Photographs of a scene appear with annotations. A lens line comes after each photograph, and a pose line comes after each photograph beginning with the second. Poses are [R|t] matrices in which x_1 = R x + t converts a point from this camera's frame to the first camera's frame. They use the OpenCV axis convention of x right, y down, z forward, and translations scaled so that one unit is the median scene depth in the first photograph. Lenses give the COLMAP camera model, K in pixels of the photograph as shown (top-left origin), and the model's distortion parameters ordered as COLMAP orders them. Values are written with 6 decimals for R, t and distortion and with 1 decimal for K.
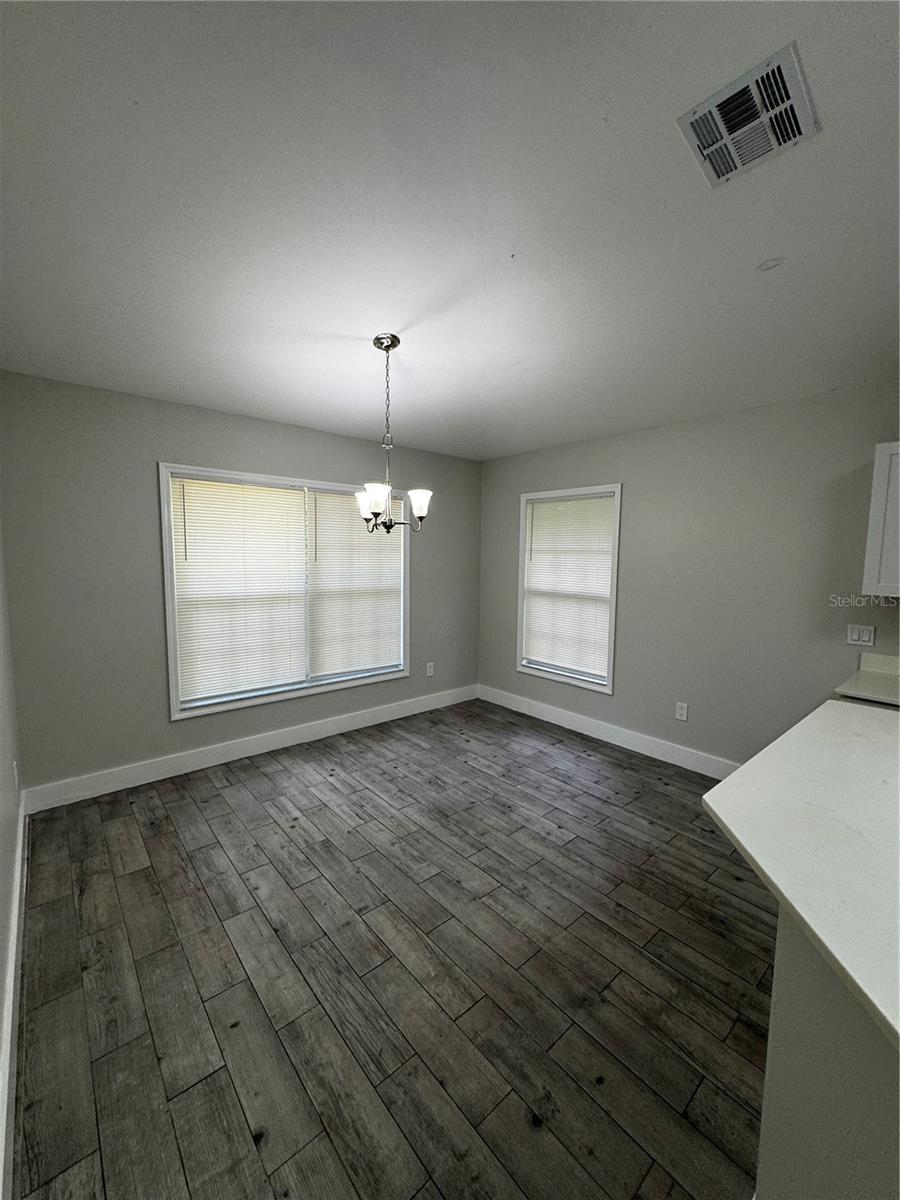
lens RADIAL K [[478.2, 0, 453.7], [0, 478.2, 598.9], [0, 0, 1]] dist [-0.000702, 0.000313]
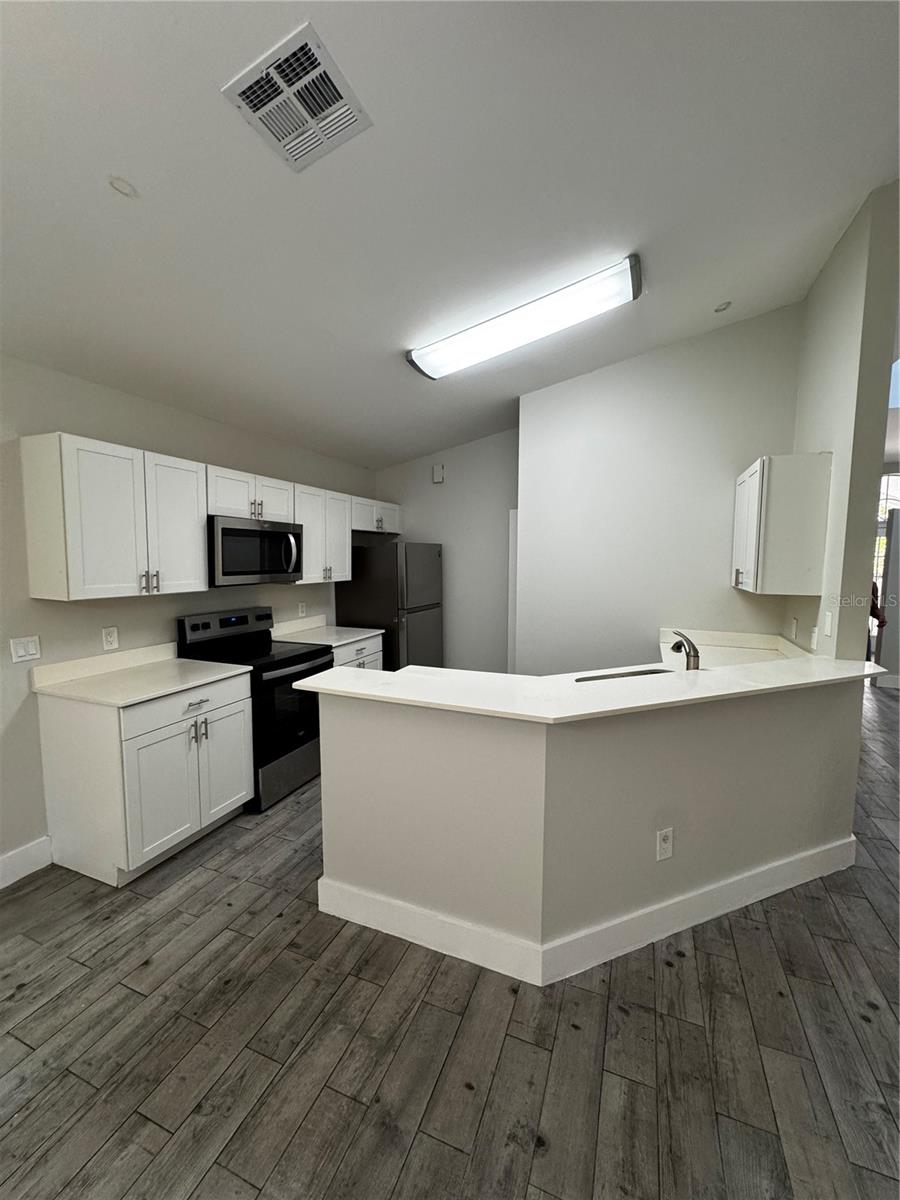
lens RADIAL K [[478.2, 0, 453.7], [0, 478.2, 598.9], [0, 0, 1]] dist [-0.000702, 0.000313]
pose [[-0.451572, -0.097362, 0.886906, -0.394078], [0.075150, 0.986346, 0.146541, -0.130094], [-0.889064, 0.132825, -0.438090, 1.112344]]
